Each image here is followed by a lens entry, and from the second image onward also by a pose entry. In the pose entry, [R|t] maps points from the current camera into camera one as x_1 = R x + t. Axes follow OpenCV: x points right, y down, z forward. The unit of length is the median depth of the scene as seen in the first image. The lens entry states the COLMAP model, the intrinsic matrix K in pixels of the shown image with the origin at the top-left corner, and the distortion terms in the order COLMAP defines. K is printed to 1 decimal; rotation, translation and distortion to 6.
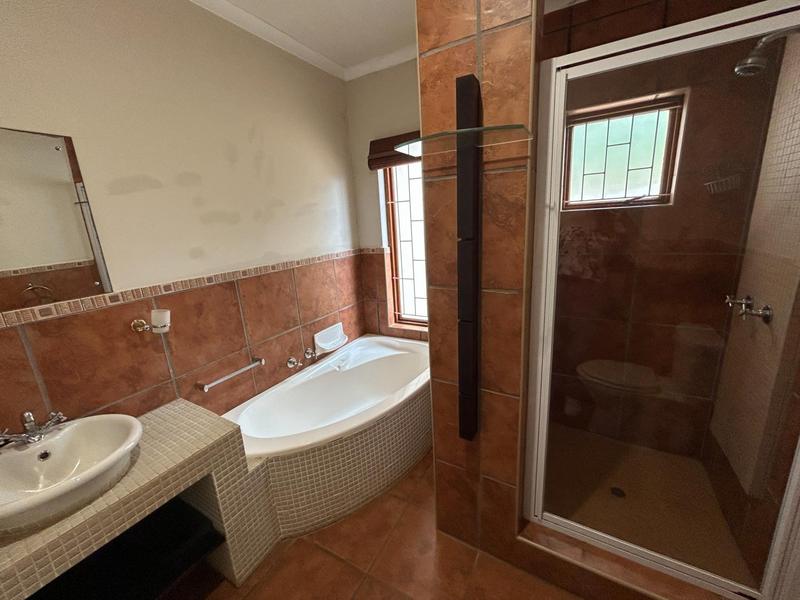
lens RADIAL K [[323.4, 0, 400.3], [0, 323.4, 294.1], [0, 0, 1]] dist [0.001056, -0.000754]
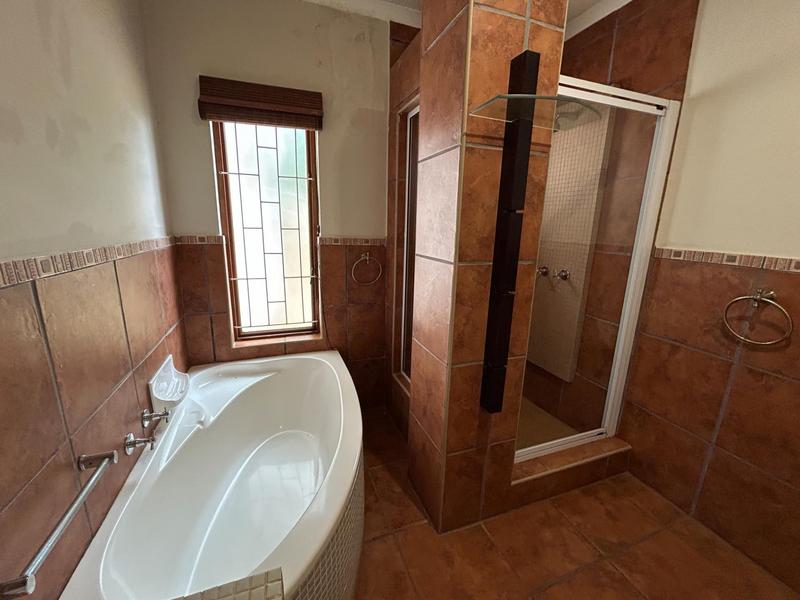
lens RADIAL K [[323.4, 0, 398.8], [0, 323.4, 294.5], [0, 0, 1]] dist [0.001056, -0.000754]
pose [[0.637981, -0.091387, 0.764610, -0.395815], [0.115907, 0.993017, 0.021976, 0.013127], [-0.761279, 0.074603, 0.644119, 0.297409]]
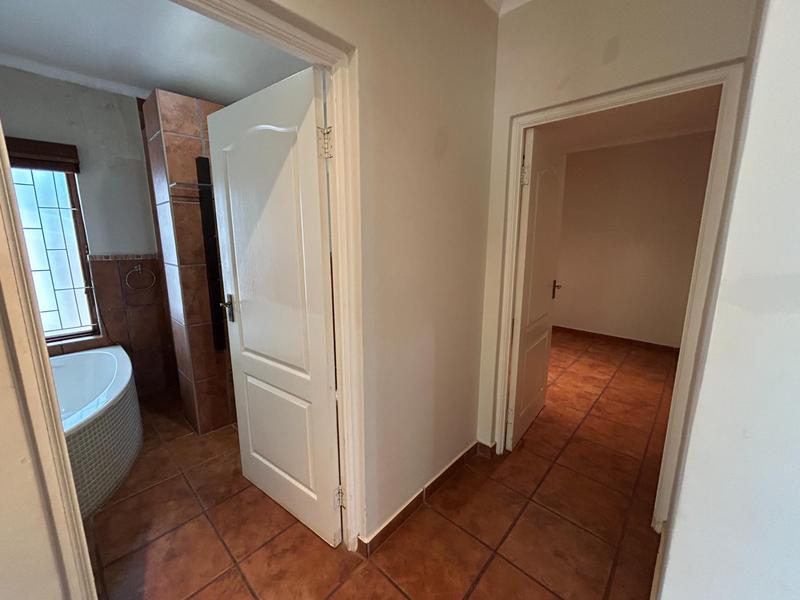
lens RADIAL K [[323.4, 0, 395.2], [0, 323.4, 293.0], [0, 0, 1]] dist [0.001056, -0.000754]
pose [[0.238210, -0.114516, 0.964439, -0.672086], [0.212291, 0.975151, 0.063353, 0.127861], [-0.947728, 0.189650, 0.256602, -0.222252]]
